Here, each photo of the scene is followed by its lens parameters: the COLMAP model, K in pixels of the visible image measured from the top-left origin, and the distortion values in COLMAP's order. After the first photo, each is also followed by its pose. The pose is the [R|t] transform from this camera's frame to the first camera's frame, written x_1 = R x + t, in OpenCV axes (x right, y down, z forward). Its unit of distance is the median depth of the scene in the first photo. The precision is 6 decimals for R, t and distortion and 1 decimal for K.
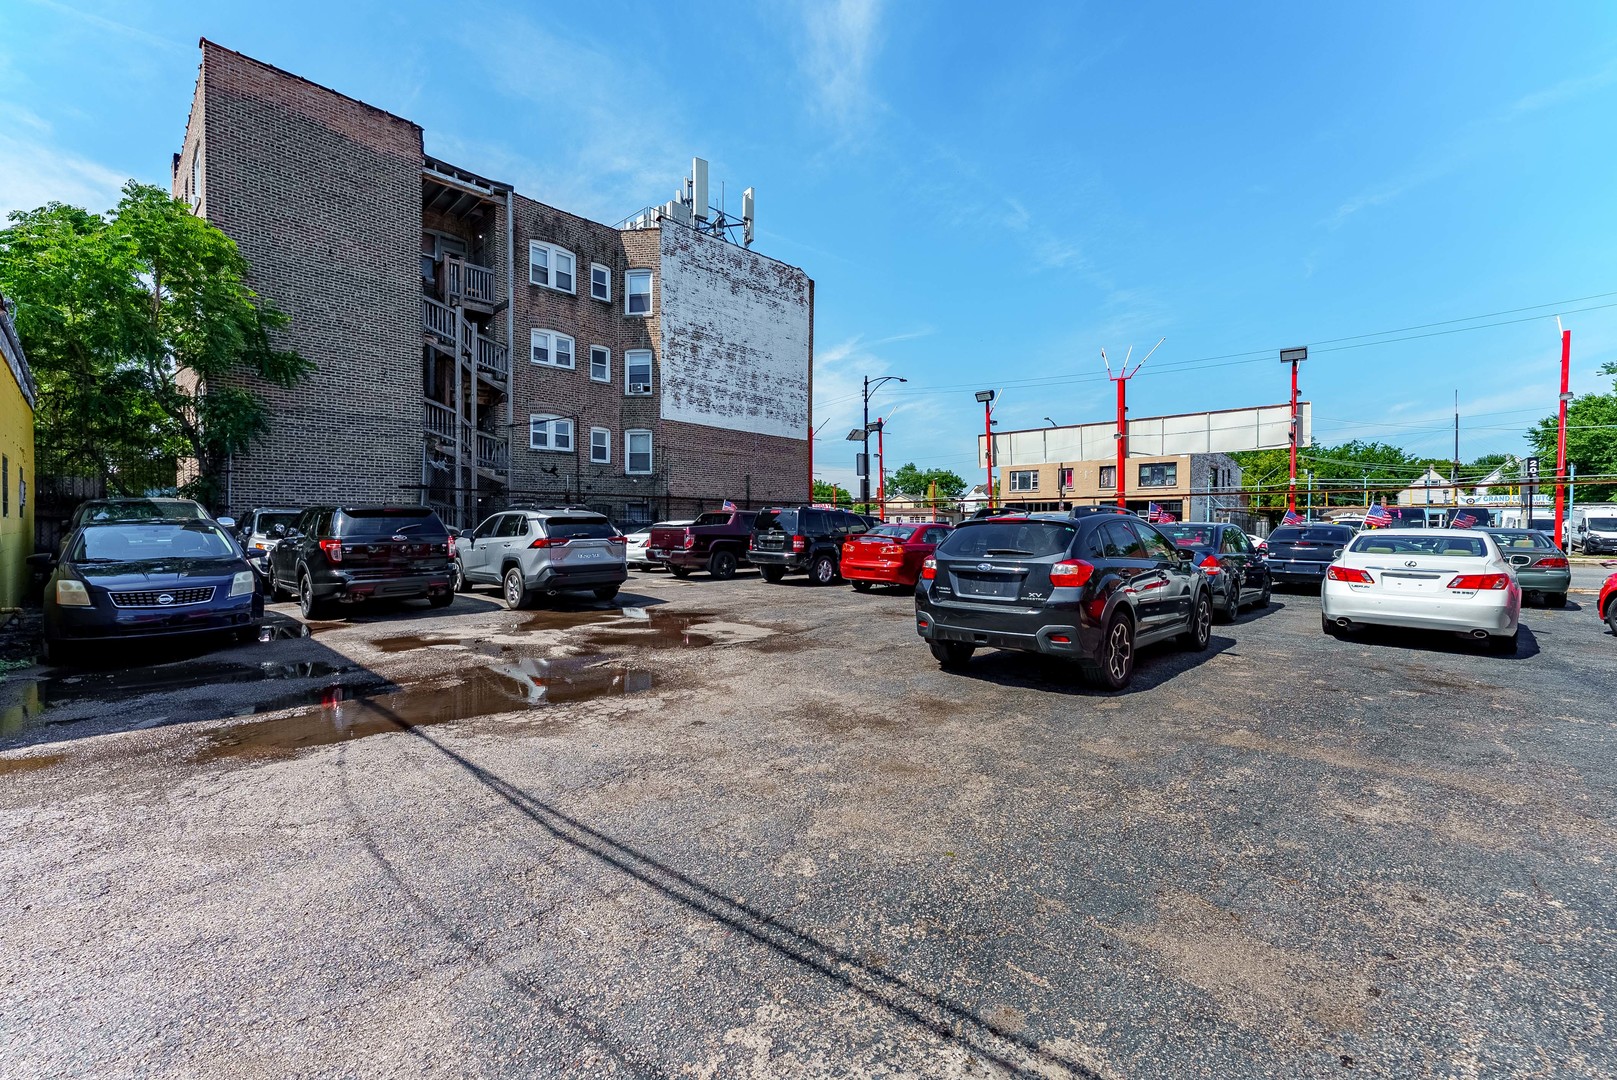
lens RADIAL K [[642.8, 0, 803.0], [0, 642.8, 541.9], [0, 0, 1]] dist [-0.001398, -0.000489]
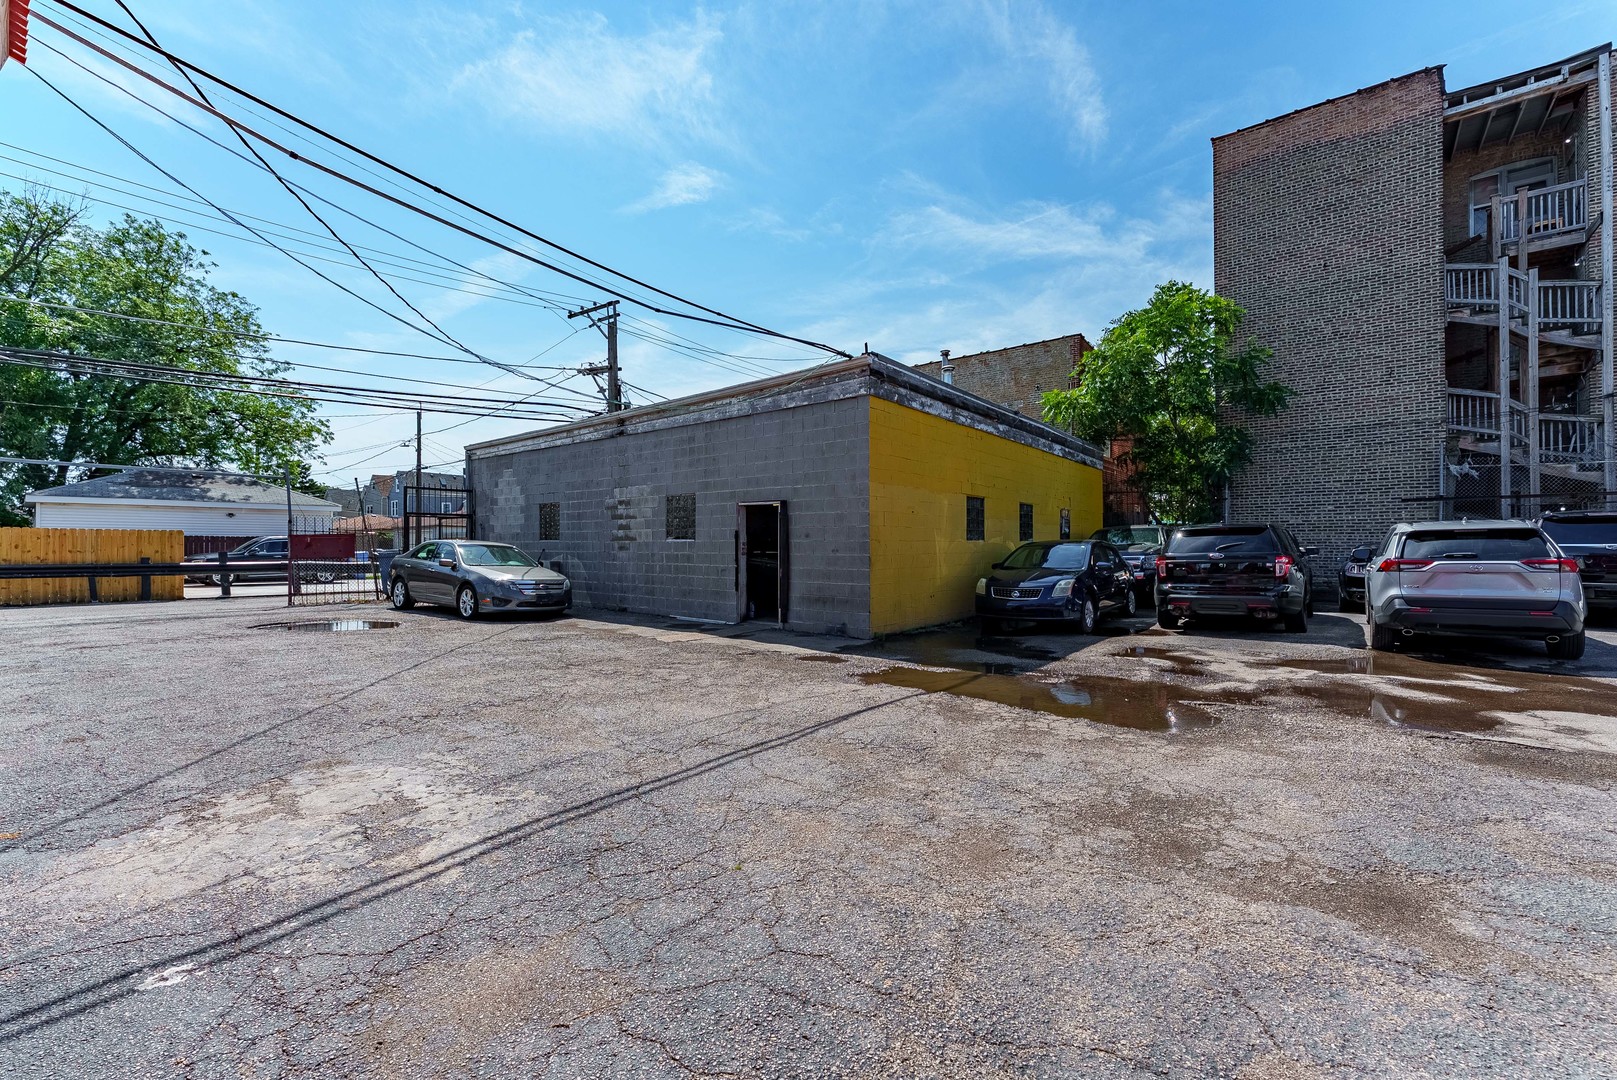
lens RADIAL K [[642.8, 0, 803.0], [0, 642.8, 541.9], [0, 0, 1]] dist [-0.001398, -0.000489]
pose [[0.115120, -0.014907, -0.993240, 0.123658], [-0.020317, 0.999643, -0.017358, 0.000935], [0.993144, 0.022178, 0.114776, 0.099868]]
